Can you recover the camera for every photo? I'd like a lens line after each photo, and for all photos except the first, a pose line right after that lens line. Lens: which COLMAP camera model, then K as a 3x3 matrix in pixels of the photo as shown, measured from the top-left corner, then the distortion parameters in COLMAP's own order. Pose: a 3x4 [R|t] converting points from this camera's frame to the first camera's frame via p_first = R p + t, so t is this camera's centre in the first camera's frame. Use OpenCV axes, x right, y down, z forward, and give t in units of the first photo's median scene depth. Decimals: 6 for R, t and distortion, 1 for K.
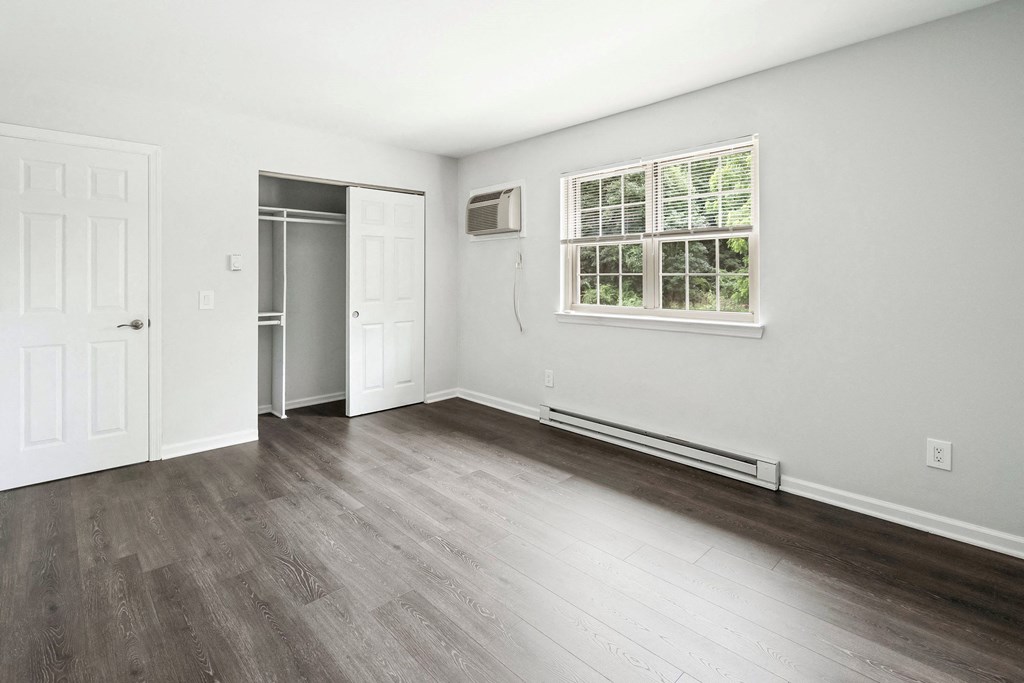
lens RADIAL K [[483.9, 0, 513.0], [0, 483.9, 275.0], [0, 0, 1]] dist [-0.001945, -0.000089]
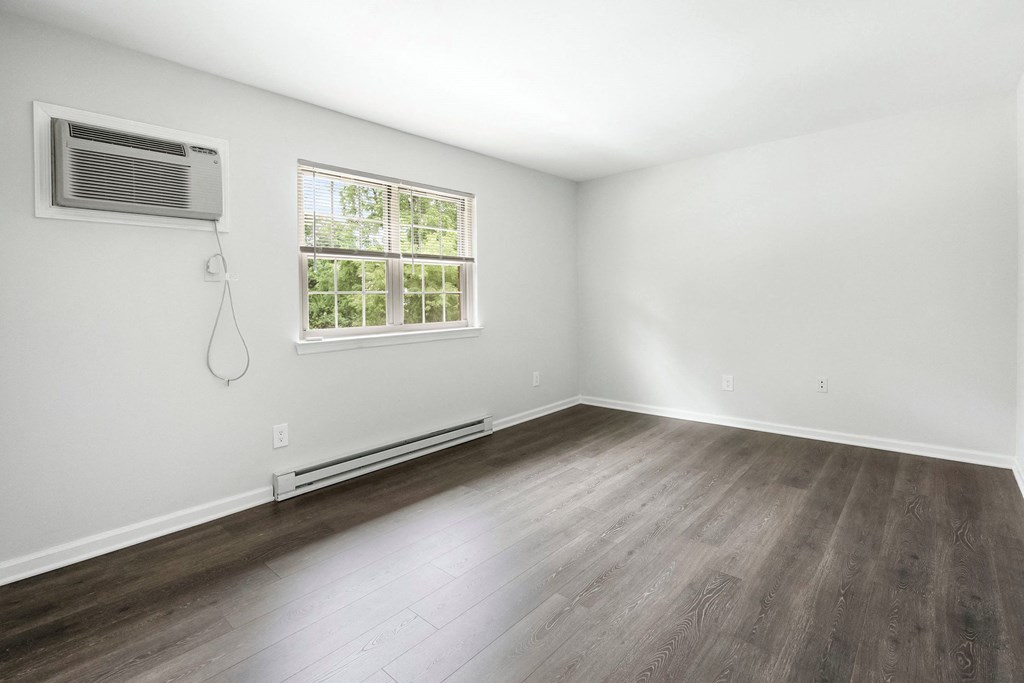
lens RADIAL K [[481.4, 0, 502.9], [0, 481.4, 305.4], [0, 0, 1]] dist [-0.002989, 0.000654]
pose [[-0.067298, -0.012329, 0.997657, -1.138526], [0.011292, 0.999850, 0.013118, 0.022970], [-0.997669, 0.012148, -0.067148, 1.234376]]
